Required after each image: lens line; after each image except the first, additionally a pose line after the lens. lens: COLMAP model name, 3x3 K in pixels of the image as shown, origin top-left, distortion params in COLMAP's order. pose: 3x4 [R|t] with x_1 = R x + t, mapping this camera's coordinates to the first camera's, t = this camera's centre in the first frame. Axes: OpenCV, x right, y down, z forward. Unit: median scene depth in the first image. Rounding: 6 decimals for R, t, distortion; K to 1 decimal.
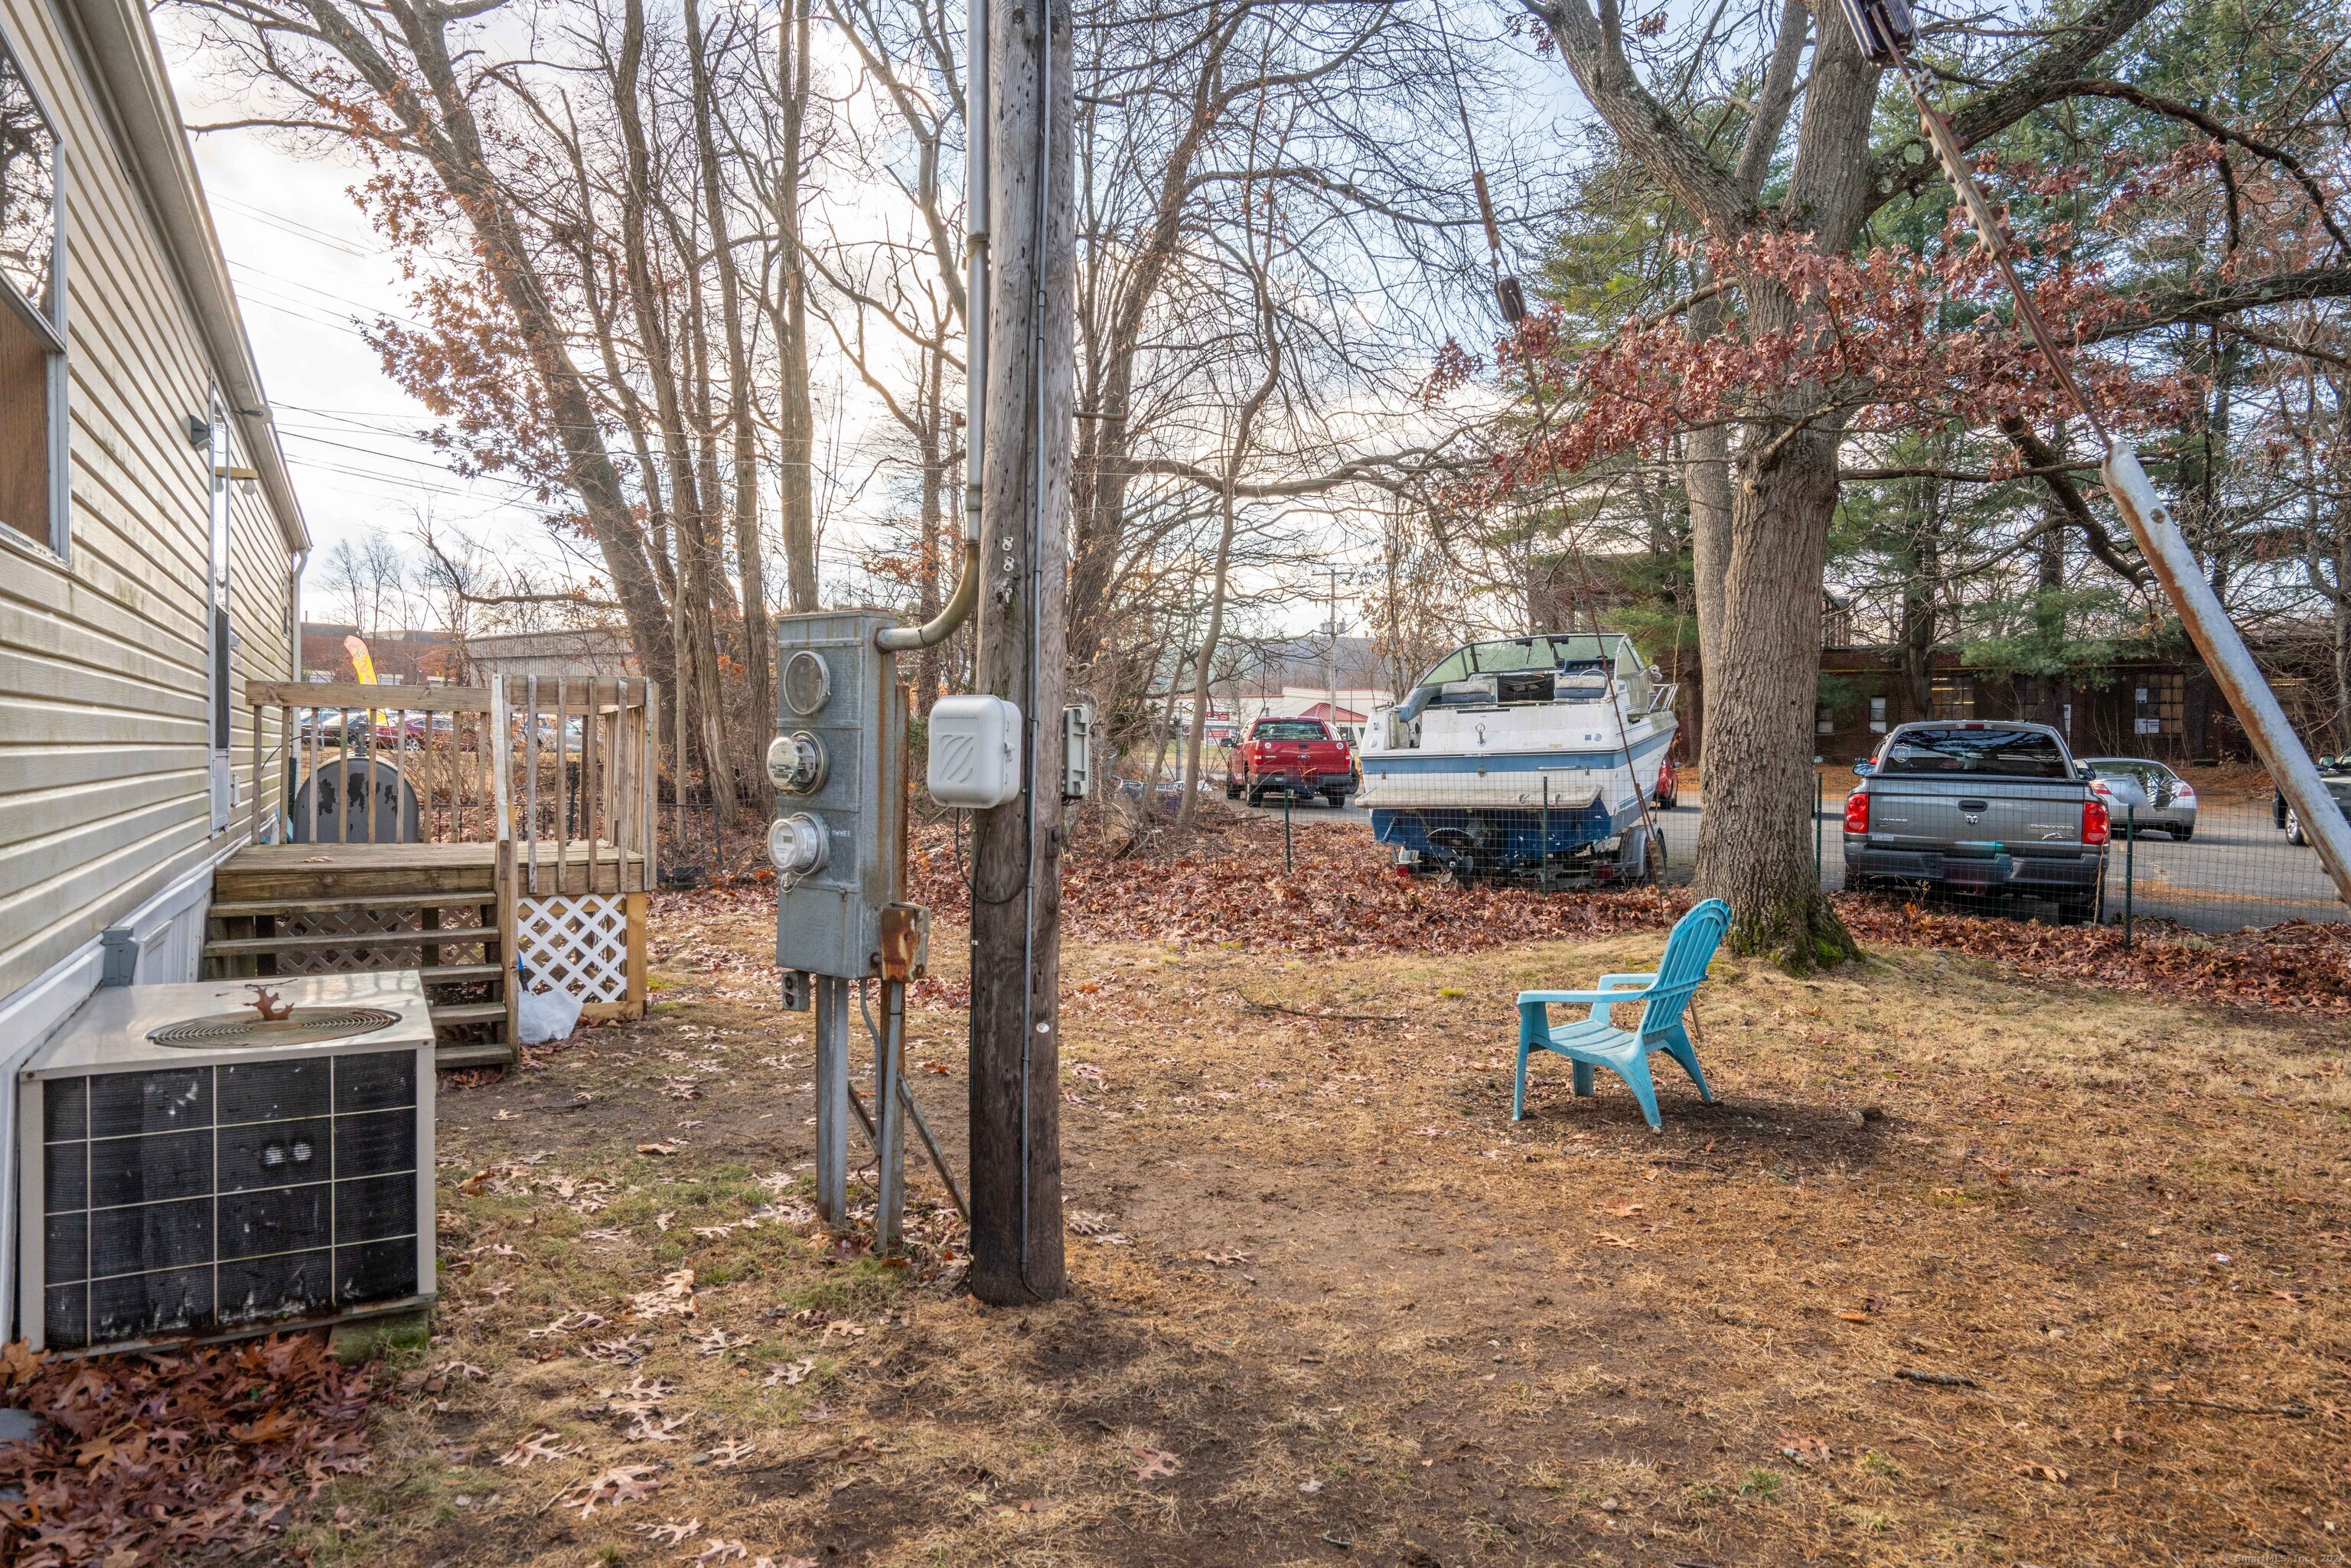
lens RADIAL K [[1510.1, 0, 1175.5], [0, 1510.1, 784.0], [0, 0, 1]] dist [-0.012866, 0.035663]
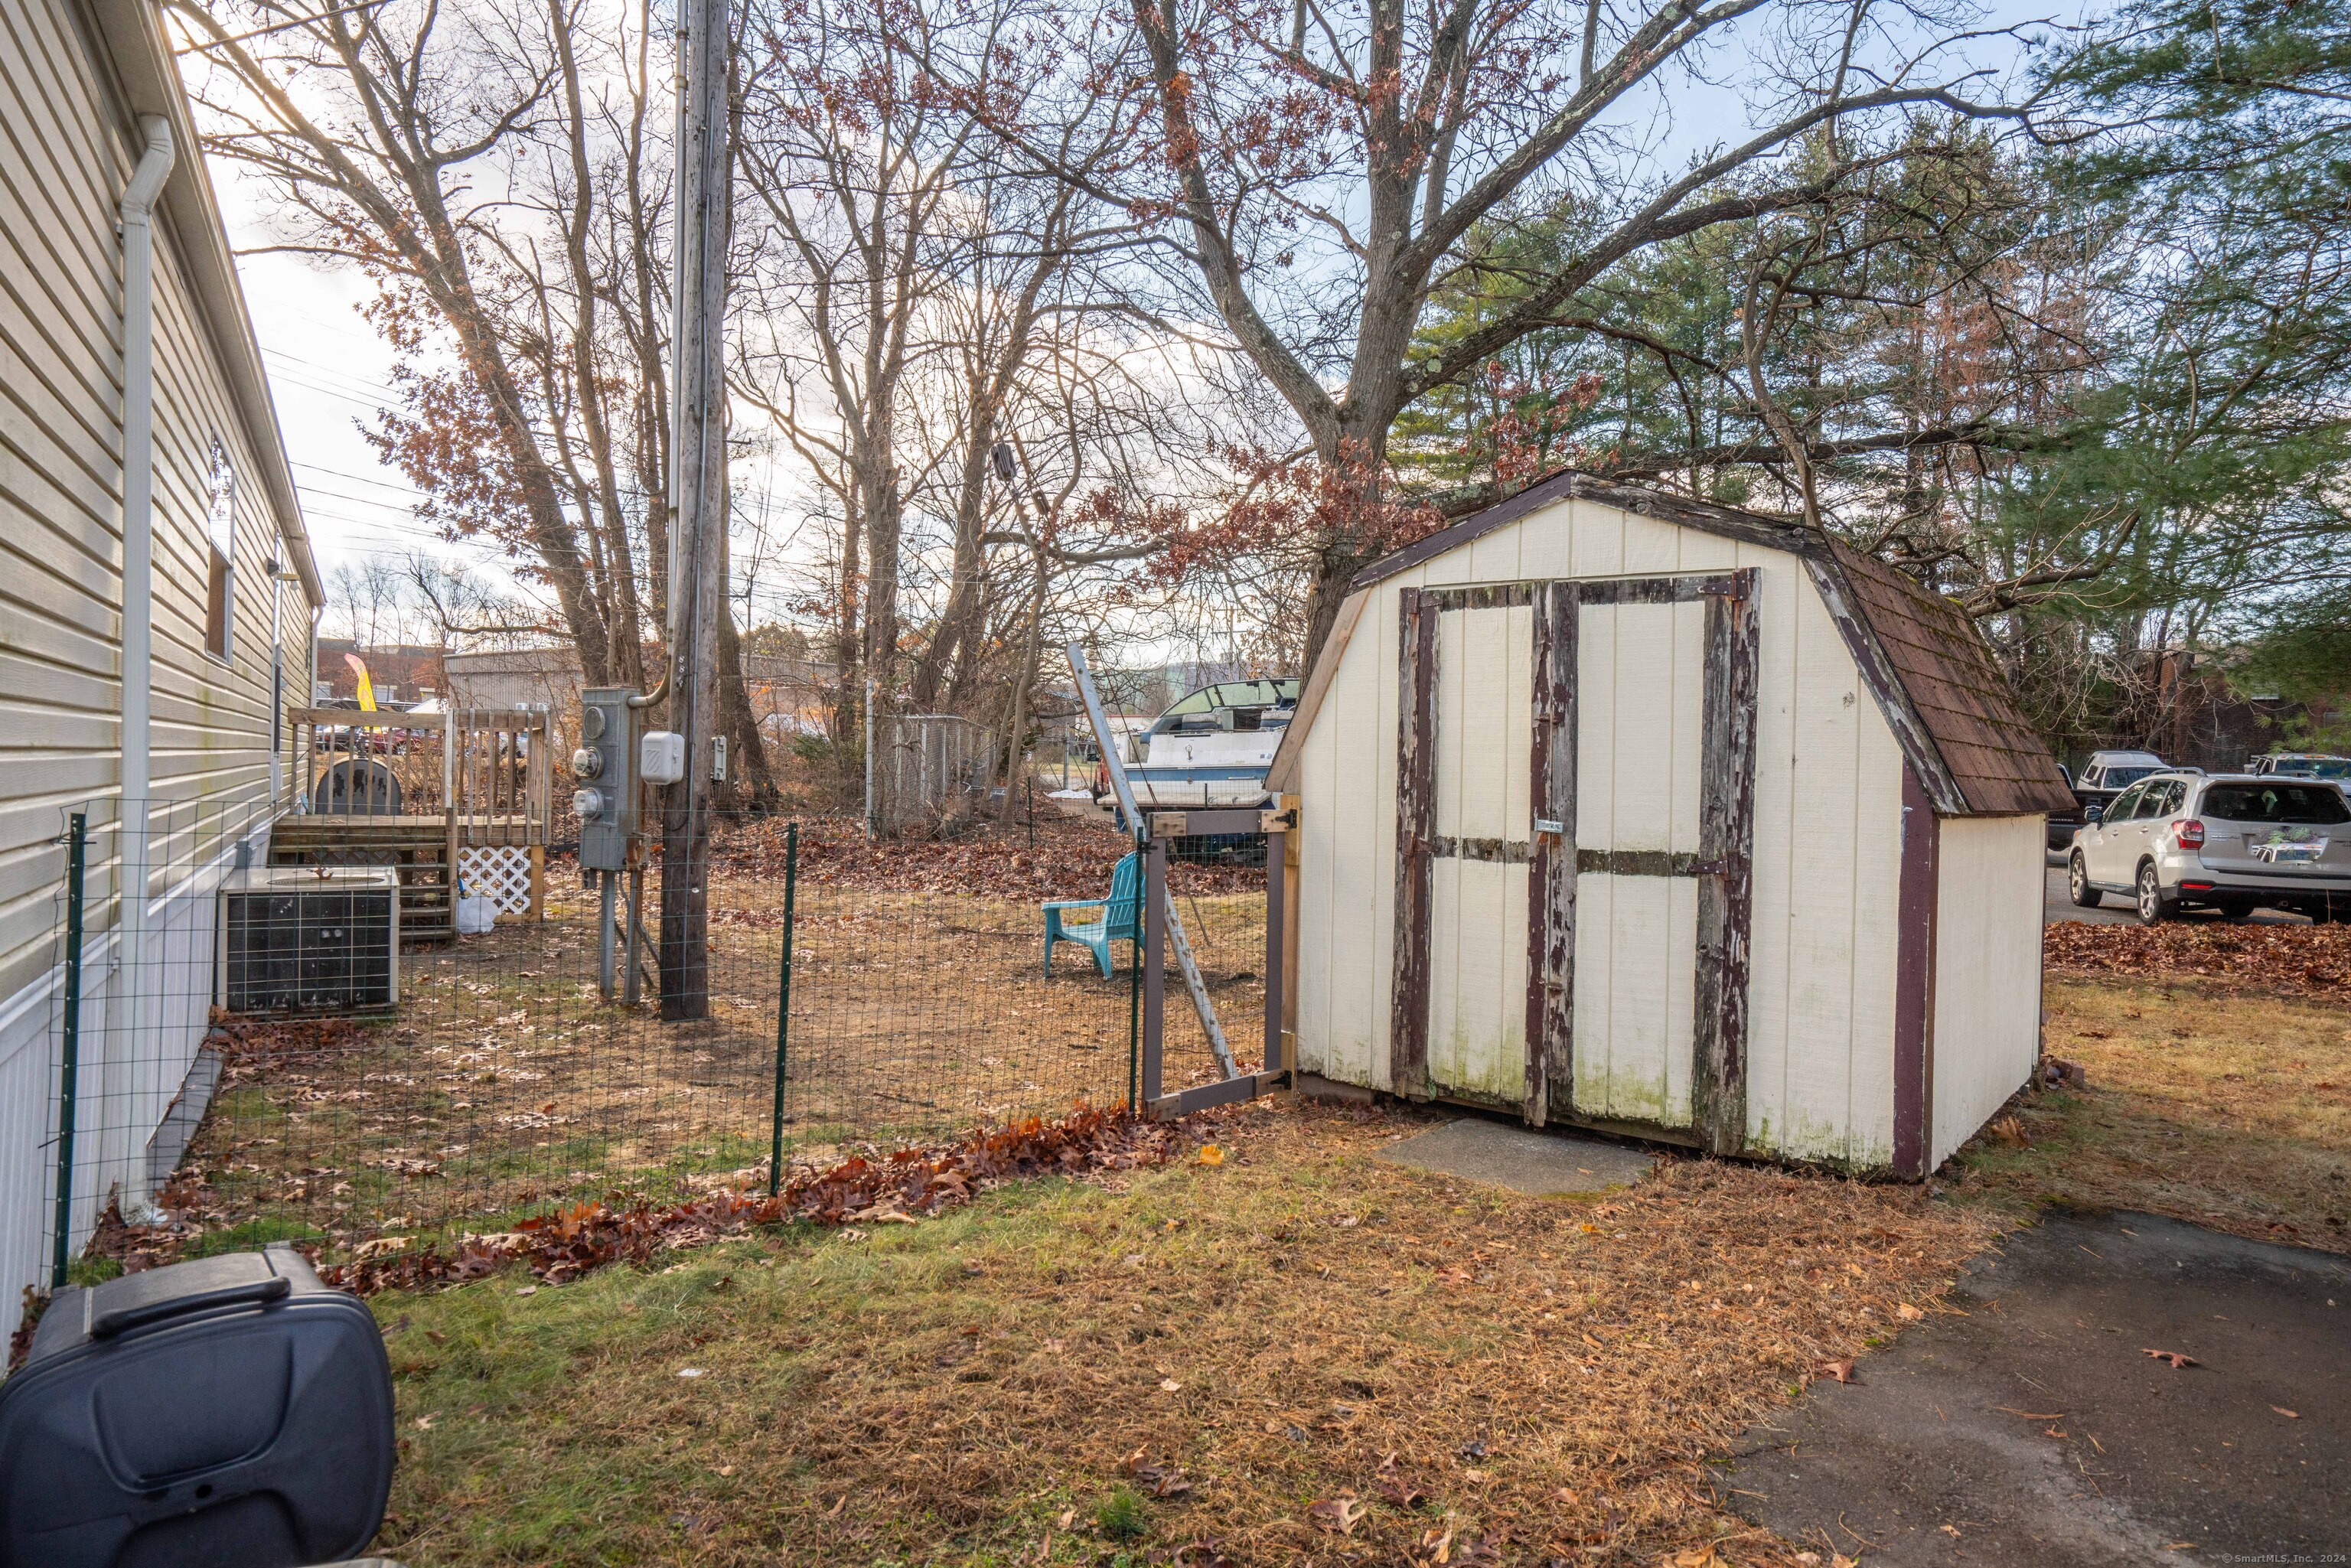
lens RADIAL K [[1422.8, 0, 1175.5], [0, 1422.8, 784.0], [0, 0, 1]] dist [0.003679, 0.002198]
pose [[0.999550, 0.012327, 0.027332, 0.183172], [-0.012077, 0.999884, -0.009286, 0.008508], [-0.027443, 0.008951, 0.999583, -0.349211]]
